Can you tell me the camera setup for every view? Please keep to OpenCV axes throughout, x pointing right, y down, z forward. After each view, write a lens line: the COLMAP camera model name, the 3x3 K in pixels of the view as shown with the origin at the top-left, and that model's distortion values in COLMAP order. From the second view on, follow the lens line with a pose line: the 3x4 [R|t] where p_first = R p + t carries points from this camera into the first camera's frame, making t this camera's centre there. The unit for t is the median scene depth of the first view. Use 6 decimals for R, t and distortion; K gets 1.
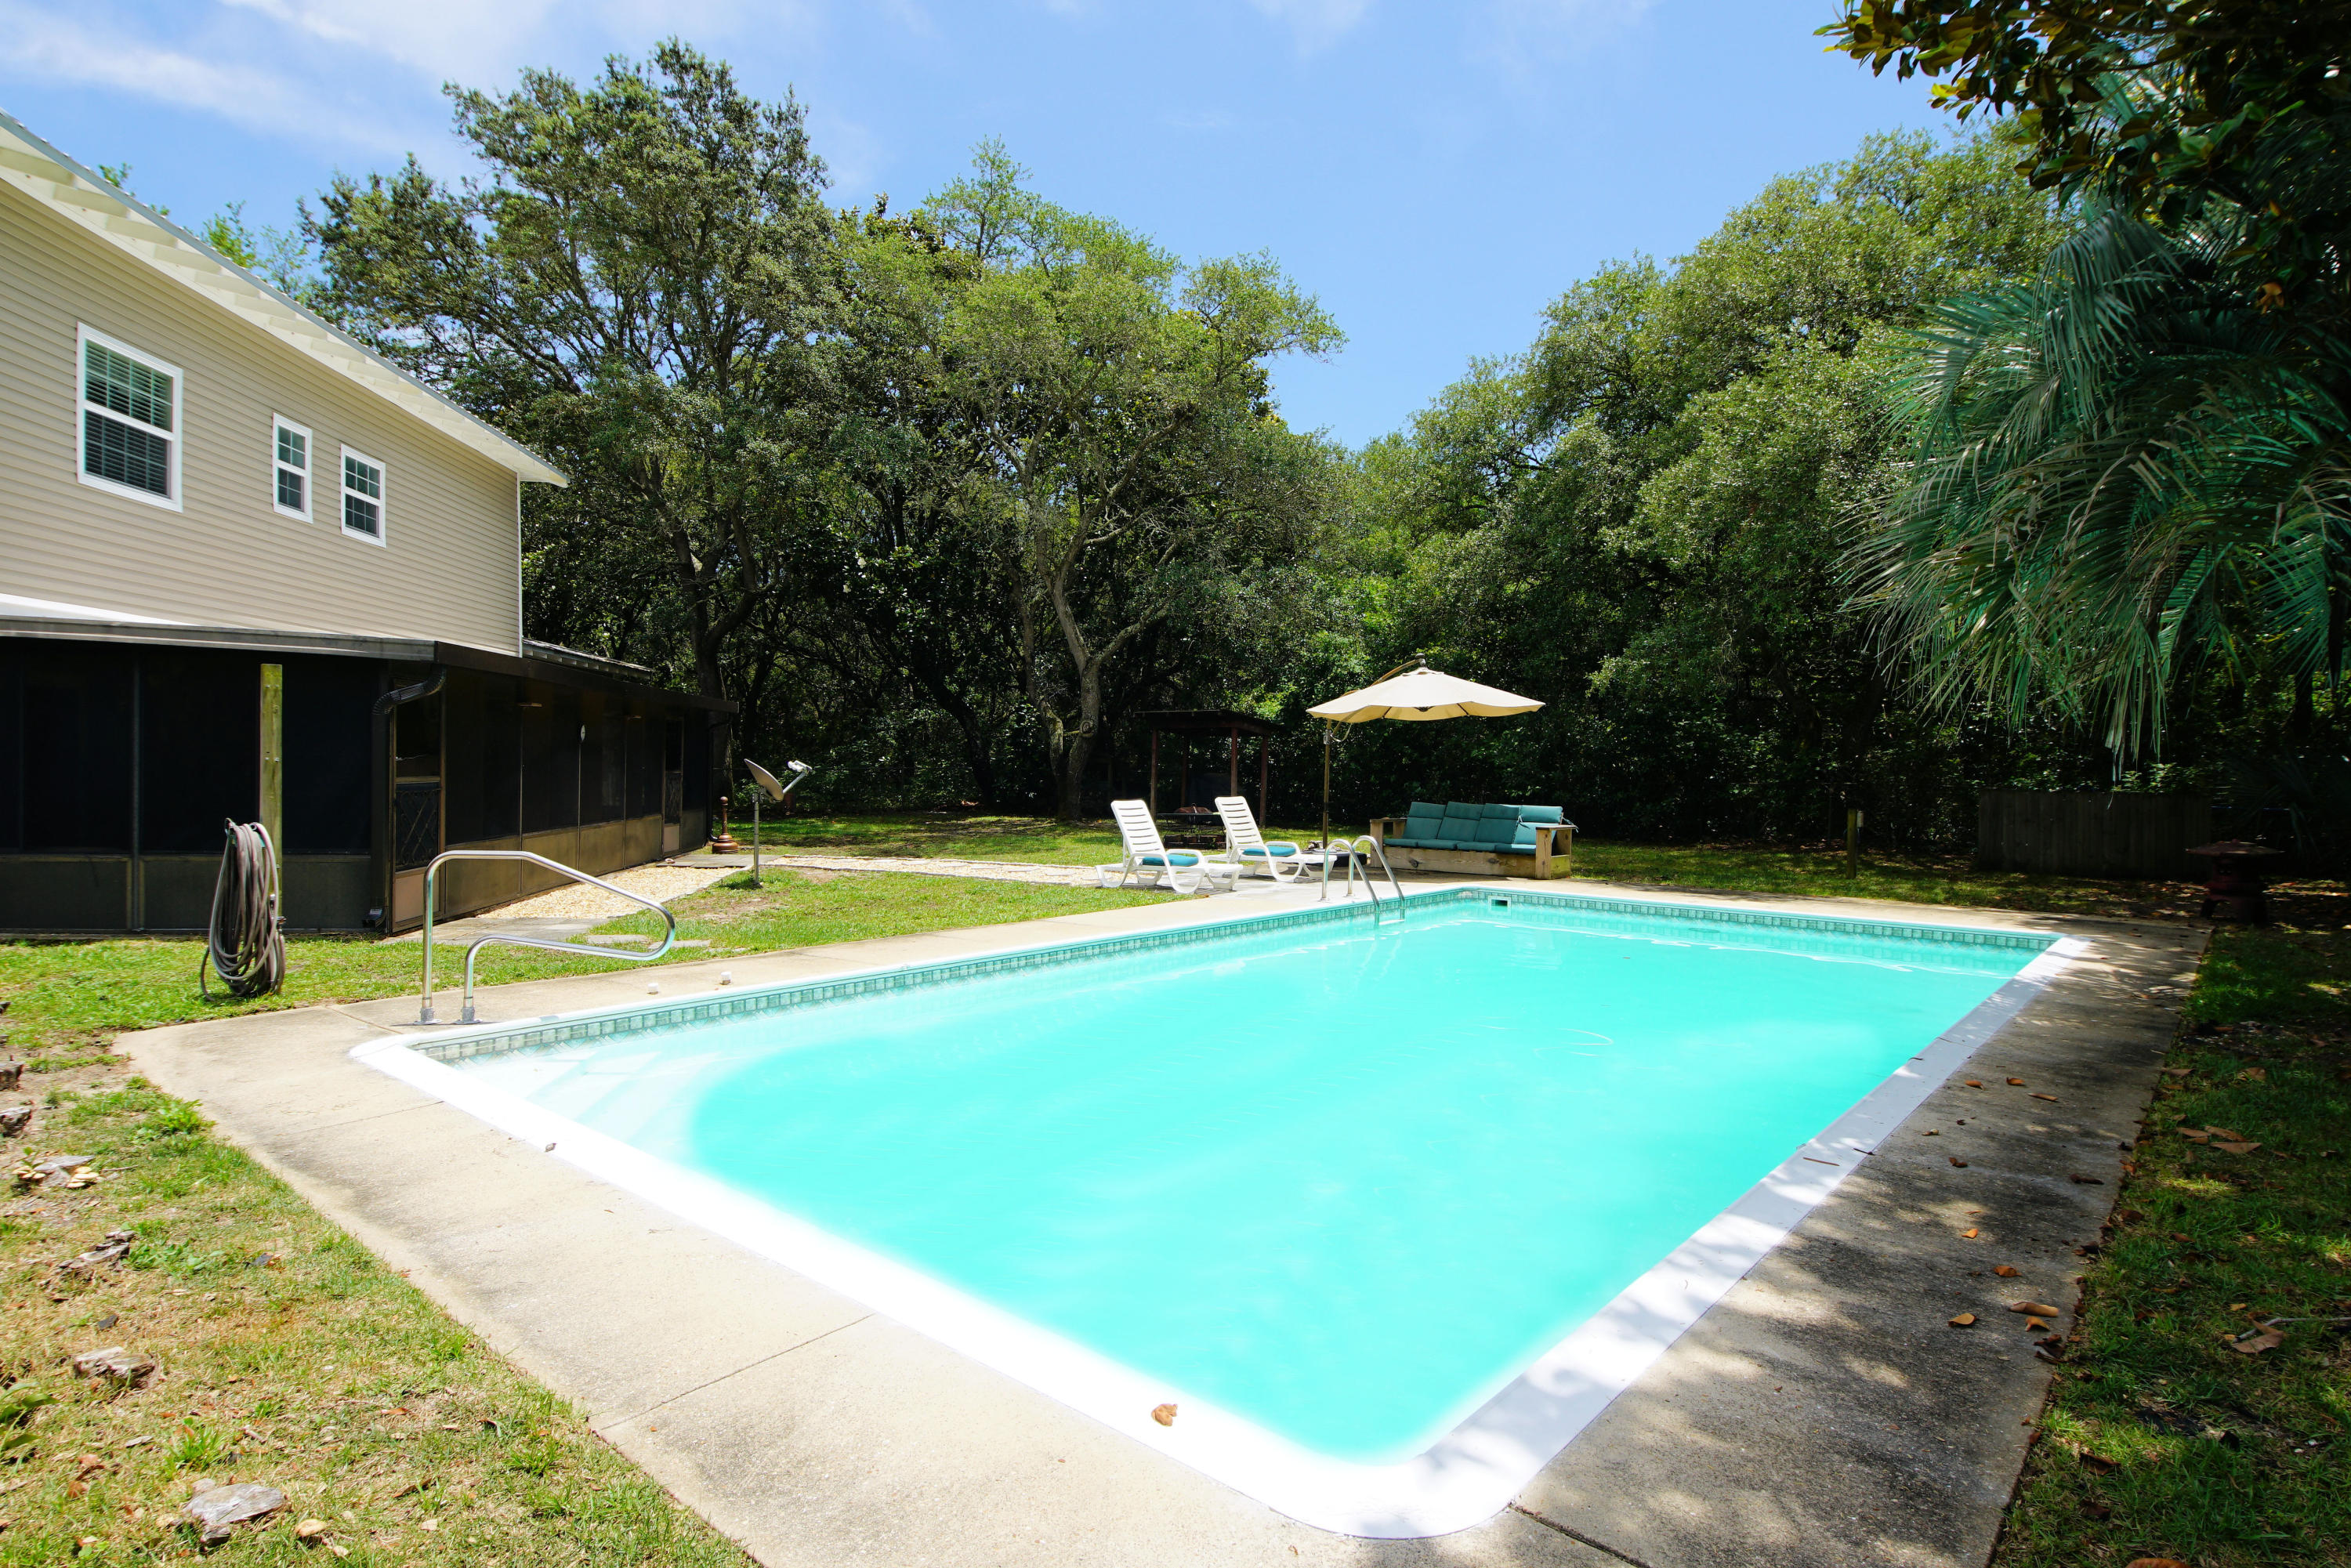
lens RADIAL K [[1259.7, 0, 1144.1], [0, 1259.7, 768.6], [0, 0, 1]] dist [0.038384, -0.035462]
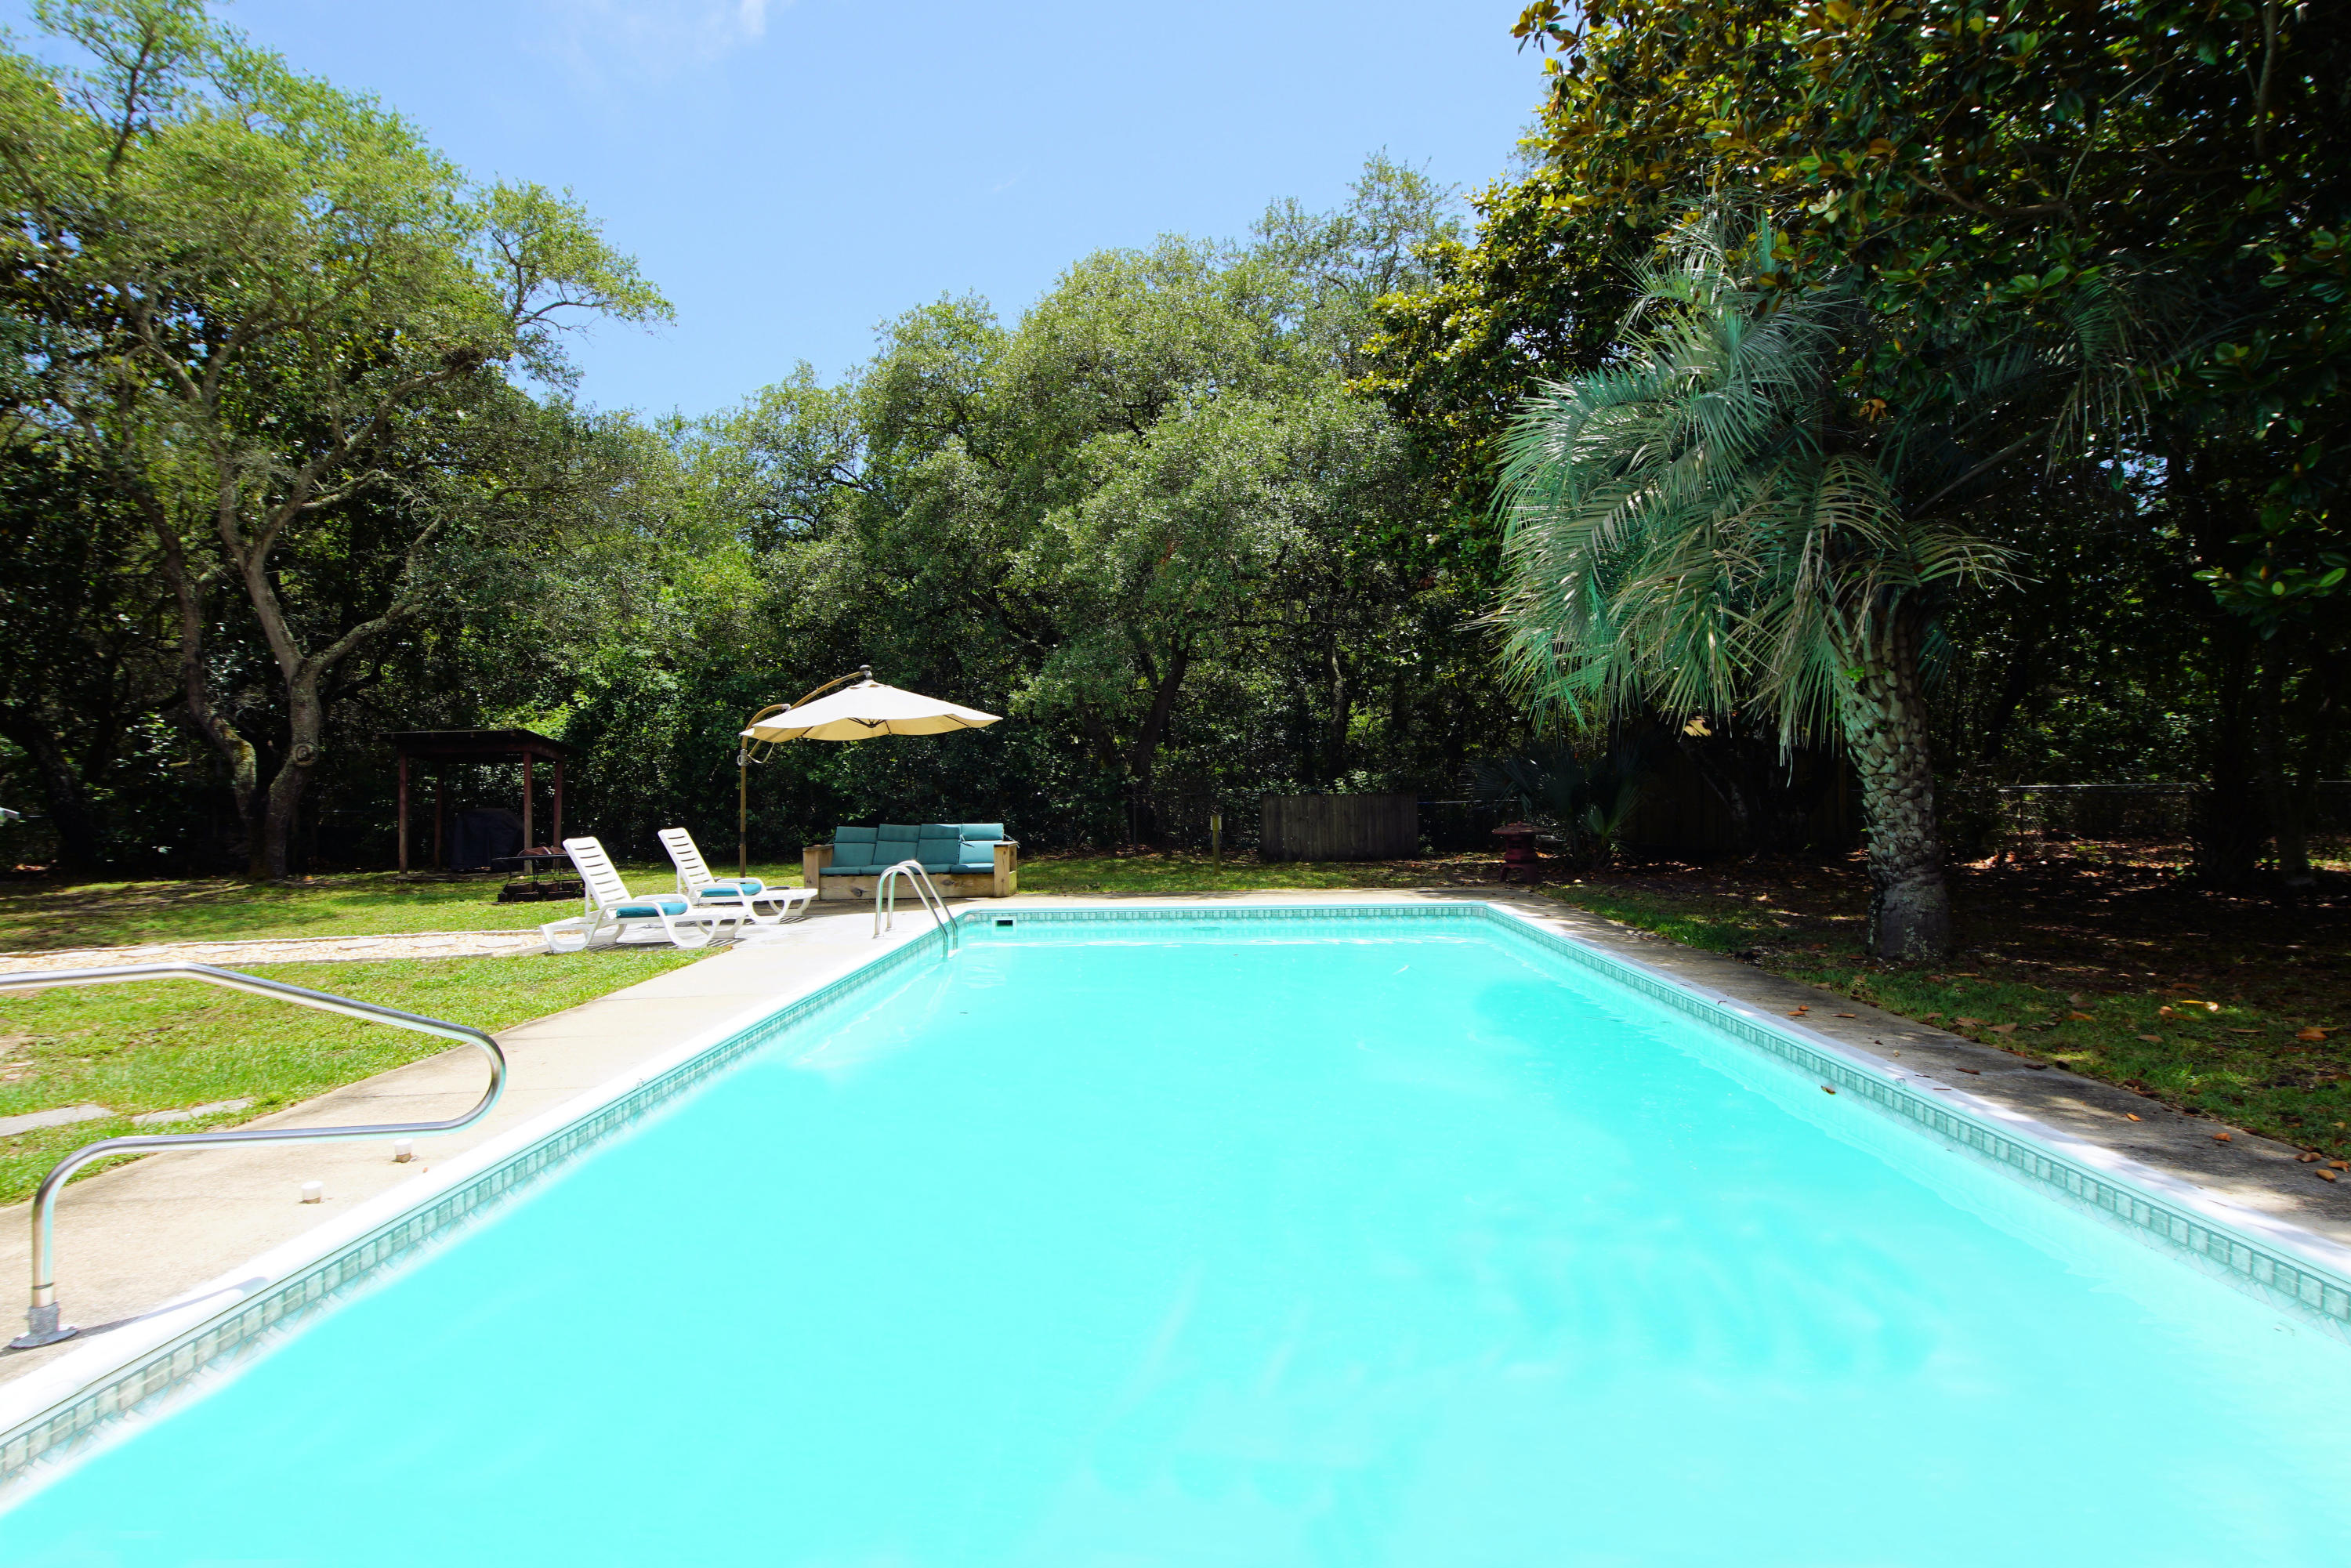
lens RADIAL K [[1259.7, 0, 1144.1], [0, 1259.7, 768.6], [0, 0, 1]] dist [0.038384, -0.035462]
pose [[0.775836, -0.017426, 0.630694, -0.203685], [0.031816, 0.999427, -0.011525, 0.001725], [-0.630132, 0.029007, 0.775946, 0.145293]]
